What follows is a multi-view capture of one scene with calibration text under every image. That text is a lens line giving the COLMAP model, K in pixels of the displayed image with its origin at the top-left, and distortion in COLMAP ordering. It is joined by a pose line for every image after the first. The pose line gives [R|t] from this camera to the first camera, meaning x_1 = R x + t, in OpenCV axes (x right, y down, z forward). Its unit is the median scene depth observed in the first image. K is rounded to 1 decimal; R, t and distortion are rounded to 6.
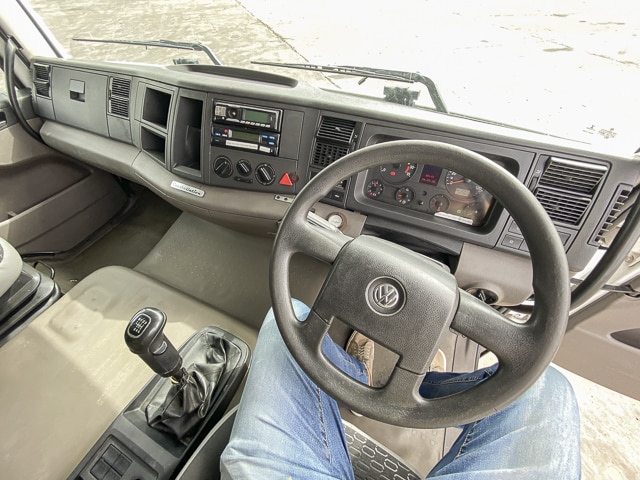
lens RADIAL K [[259.7, 0, 320.0], [0, 259.7, 240.0], [0, 0, 1]] dist [-0.001509, -0.000544]
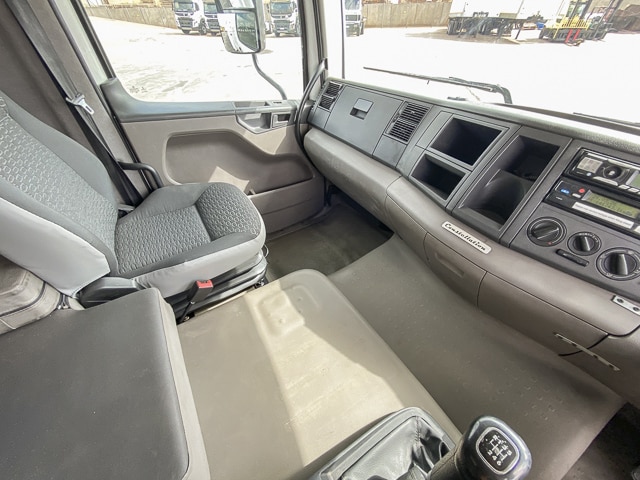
lens RADIAL K [[258.4, 0, 321.1], [0, 258.4, 241.5], [0, 0, 1]] dist [0.001739, -0.000157]
pose [[0.840964, 0.368020, -0.396662, -0.520407], [-0.417893, 0.907426, -0.044072, 0.039395], [0.343722, 0.202825, 0.916906, 0.090249]]
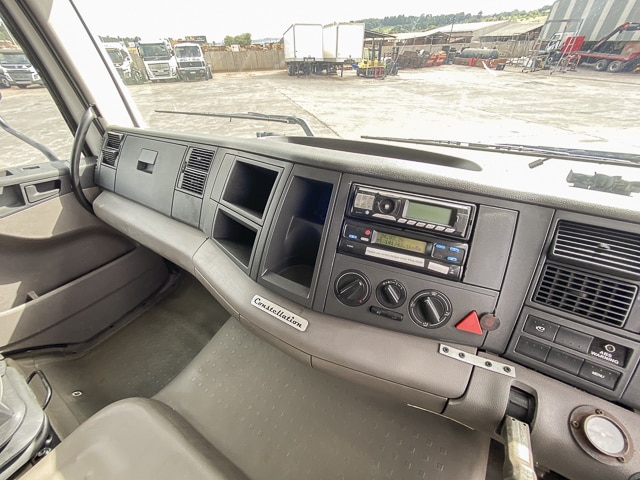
lens RADIAL K [[259.7, 0, 320.0], [0, 259.7, 240.0], [0, 0, 1]] dist [-0.001509, -0.000544]
pose [[0.993970, 0.062508, -0.090095, -0.340113], [-0.082775, 0.966590, -0.242594, -0.203459], [0.071921, 0.248589, 0.965935, 0.346058]]
